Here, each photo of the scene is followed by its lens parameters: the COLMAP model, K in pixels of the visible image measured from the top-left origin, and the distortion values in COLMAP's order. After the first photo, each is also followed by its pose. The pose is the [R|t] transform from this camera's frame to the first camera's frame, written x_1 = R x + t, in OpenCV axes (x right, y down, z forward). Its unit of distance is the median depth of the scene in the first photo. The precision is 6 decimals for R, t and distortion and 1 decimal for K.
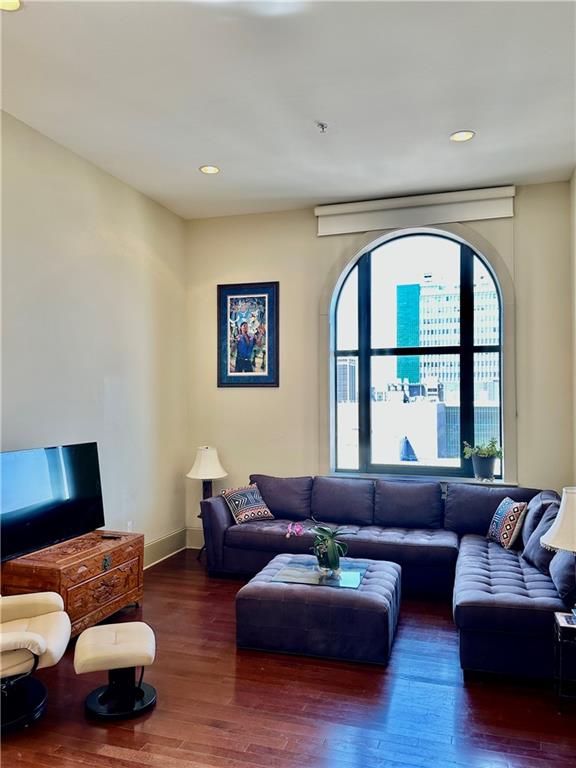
lens RADIAL K [[601.3, 0, 288.6], [0, 601.3, 387.6], [0, 0, 1]] dist [0.071580, -0.100433]
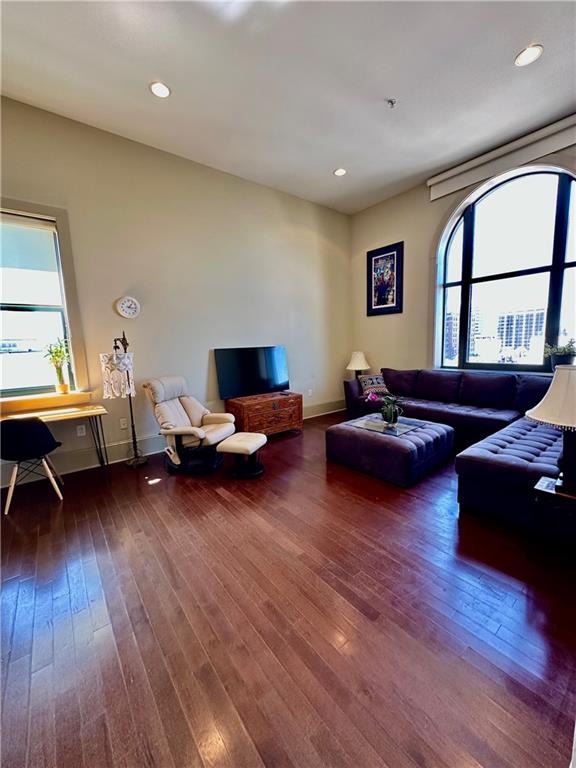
lens RADIAL K [[306.4, 0, 287.3], [0, 306.4, 382.1], [0, 0, 1]] dist [0.000368, 0.000997]
pose [[0.828373, 0.048087, -0.558109, 0.200769], [0.038815, 0.988987, 0.142823, 0.055656], [0.558830, -0.139974, 0.817383, 0.170219]]
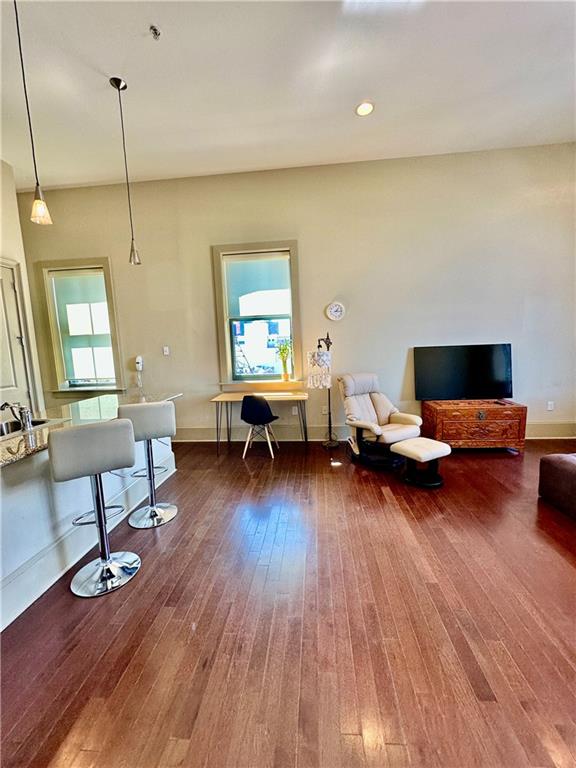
lens RADIAL K [[306.4, 0, 288.1], [0, 306.4, 381.6], [0, 0, 1]] dist [0.000368, 0.000997]
pose [[0.231395, 0.106600, -0.967002, 0.266880], [0.053186, 0.991106, 0.121984, 0.052280], [0.971405, -0.079657, 0.223667, 0.234987]]
